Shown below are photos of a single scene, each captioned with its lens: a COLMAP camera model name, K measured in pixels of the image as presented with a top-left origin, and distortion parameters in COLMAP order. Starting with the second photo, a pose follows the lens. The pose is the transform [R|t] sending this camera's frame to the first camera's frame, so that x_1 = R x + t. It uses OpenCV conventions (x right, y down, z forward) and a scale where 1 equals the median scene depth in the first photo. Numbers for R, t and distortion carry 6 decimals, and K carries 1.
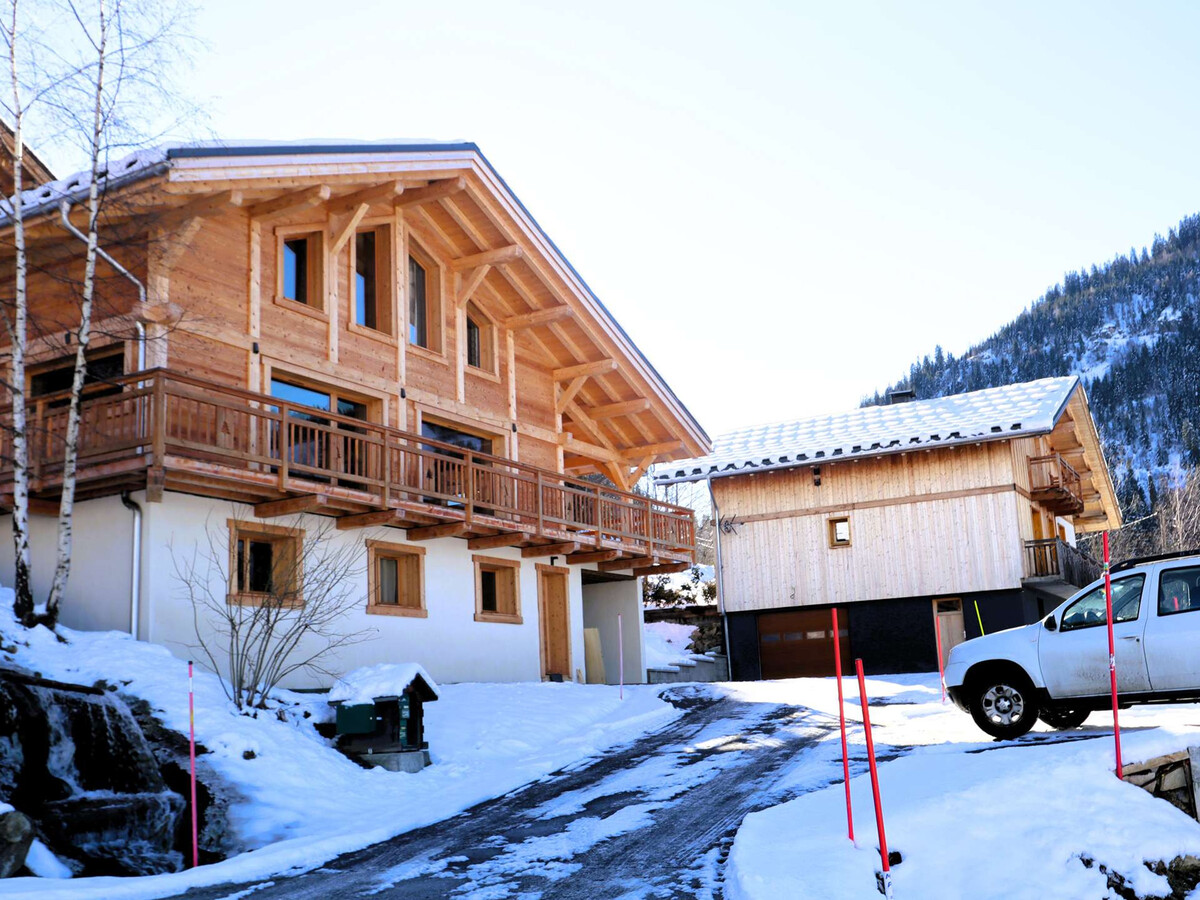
lens RADIAL K [[1253.2, 0, 600.0], [0, 1253.2, 450.0], [0, 0, 1]] dist [-0.008100, -0.007419]
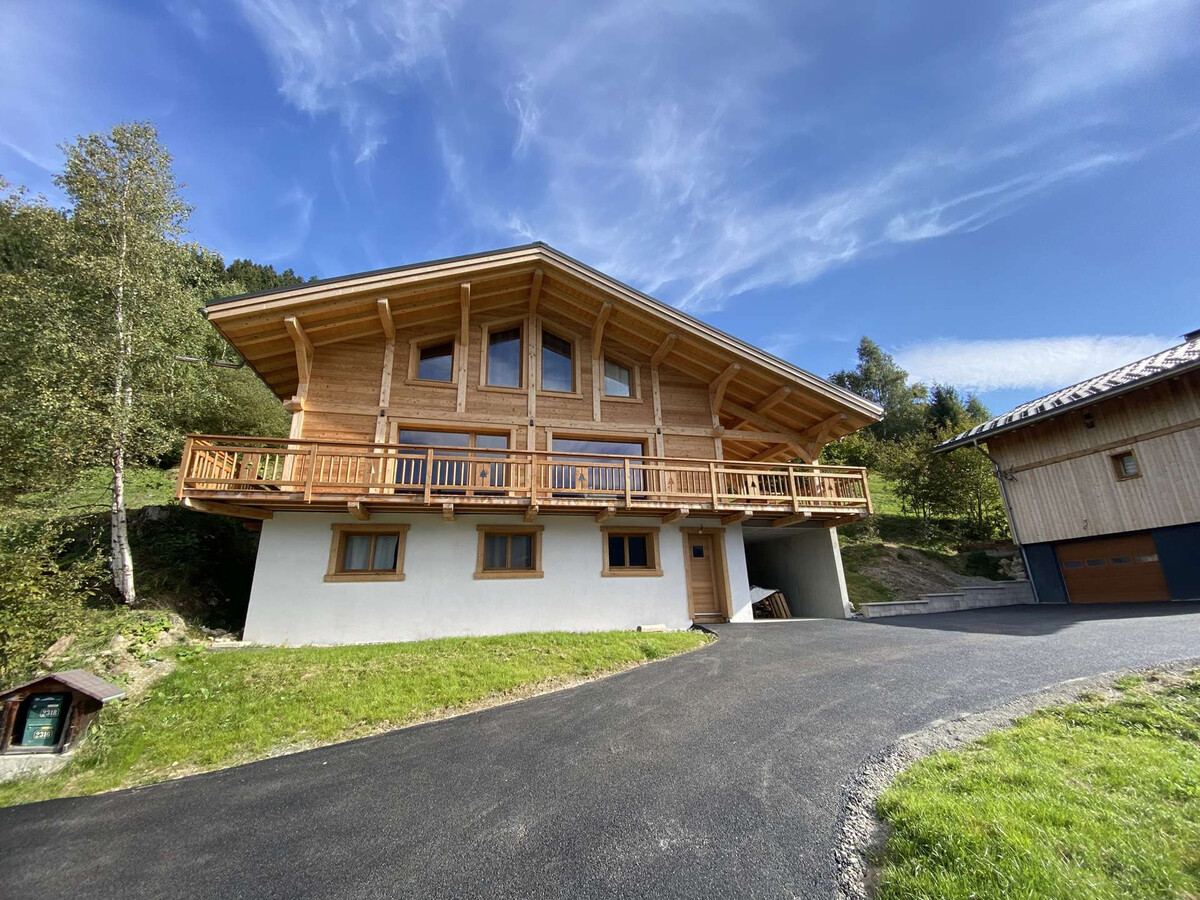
lens RADIAL K [[476.7, 0, 600.0], [0, 476.7, 450.0], [0, 0, 1]] dist [0.024576, -0.000014]
pose [[0.700922, -0.185233, -0.688765, 0.307666], [0.141721, 0.982602, -0.120034, 0.071729], [0.699016, -0.013478, 0.714979, 0.694590]]
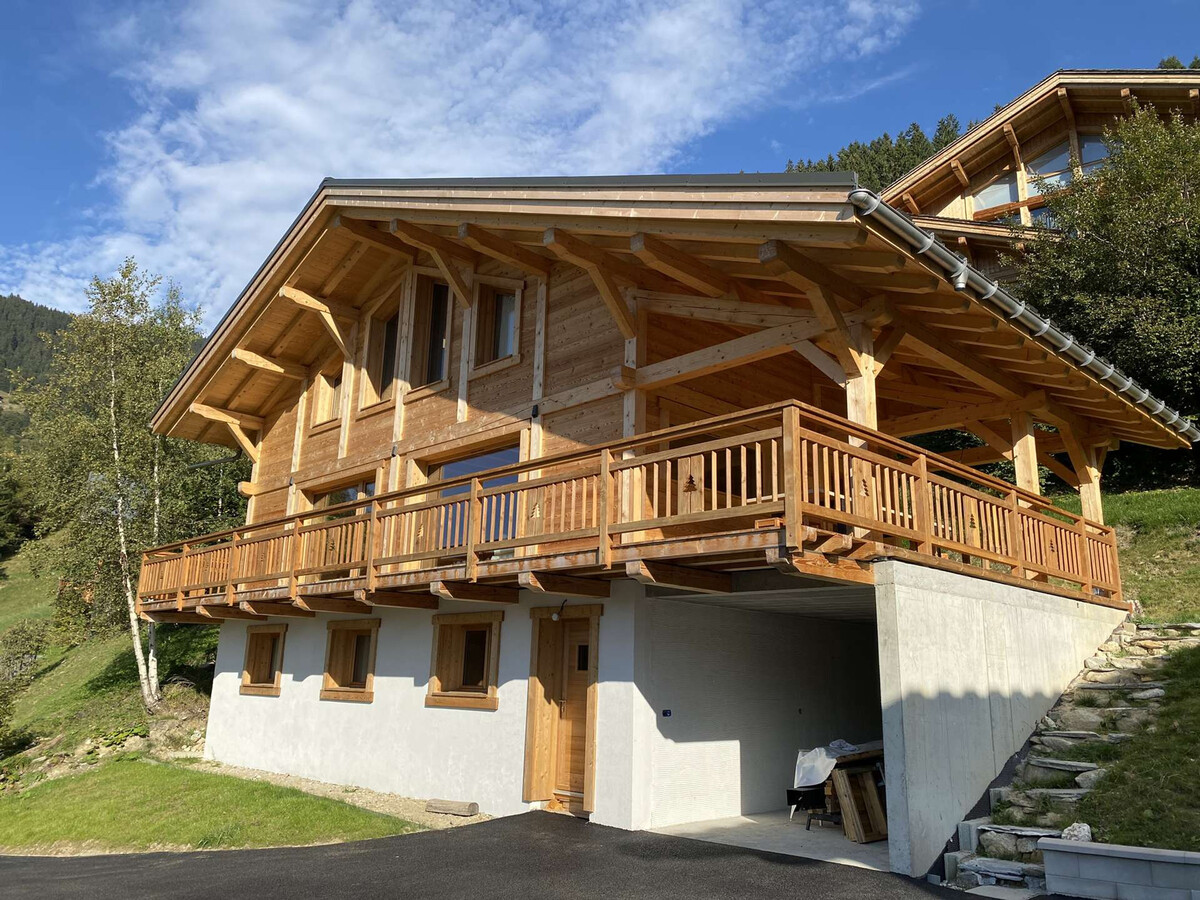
lens RADIAL K [[922.4, 0, 600.0], [0, 922.4, 450.0], [0, 0, 1]] dist [0.004666, 0.001247]
pose [[-0.283144, -0.200538, -0.937877, 0.477220], [0.179092, 0.949640, -0.257120, 0.169483], [0.942208, -0.240768, -0.232970, 1.399141]]
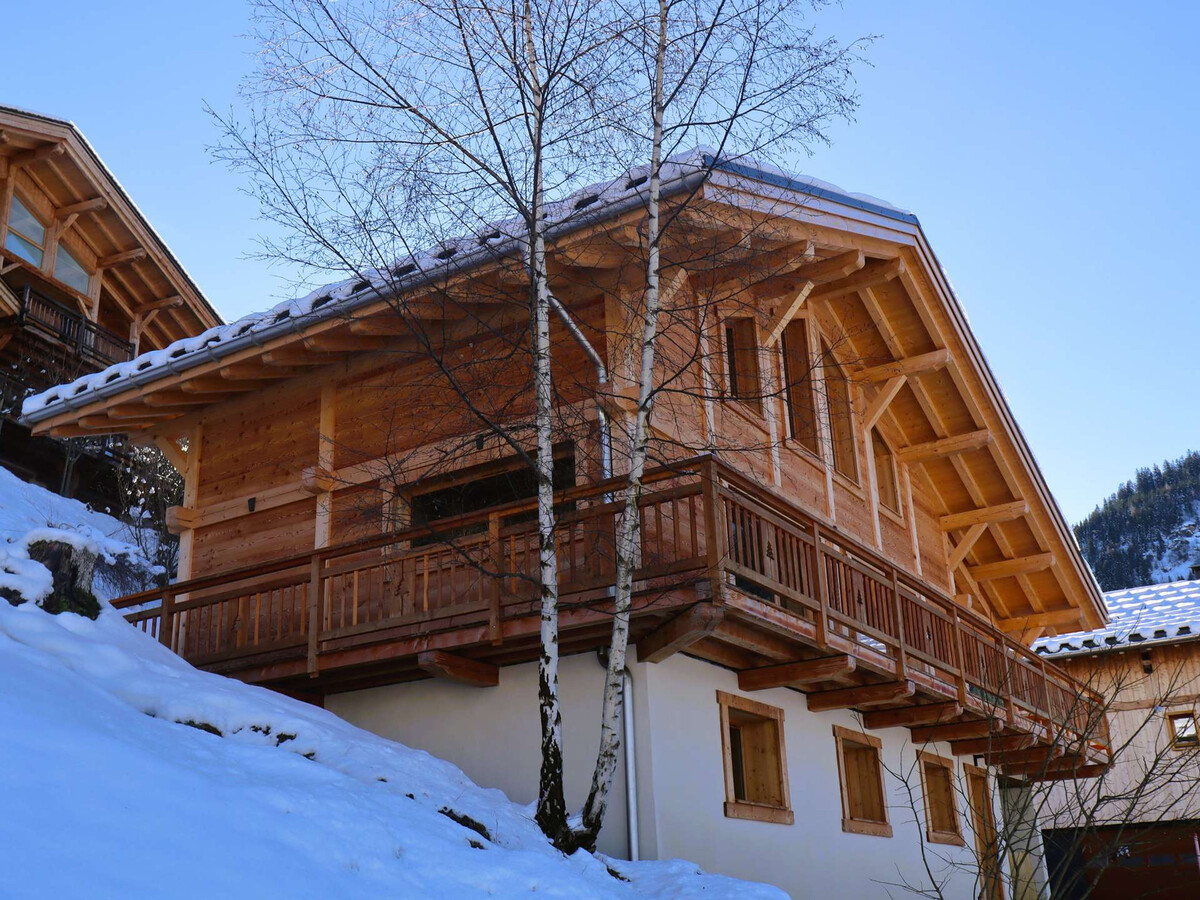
lens RADIAL K [[1276.7, 0, 600.0], [0, 1276.7, 450.0], [0, 0, 1]] dist [-0.004531, -0.020211]
pose [[0.998878, -0.006556, -0.046897, -0.282558], [-0.000921, 0.987495, -0.157650, 0.029975], [0.047344, 0.157517, 0.986381, 0.235062]]
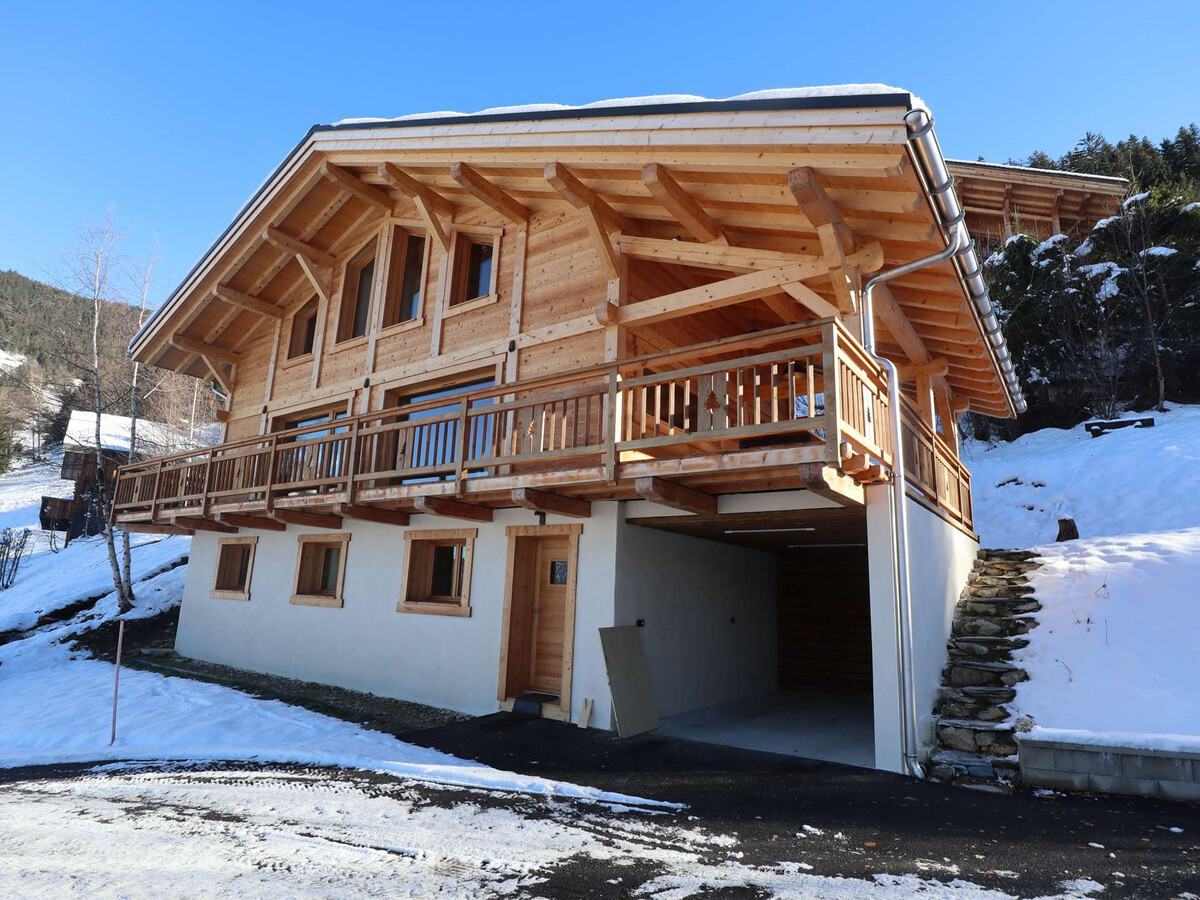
lens RADIAL K [[681.1, 0, 600.0], [0, 681.1, 450.0], [0, 0, 1]] dist [-0.076258, 0.000236]
pose [[-0.111892, -0.176431, -0.977933, 0.374985], [0.168292, 0.966533, -0.193630, 0.156575], [0.979366, -0.186244, -0.078456, 1.308229]]
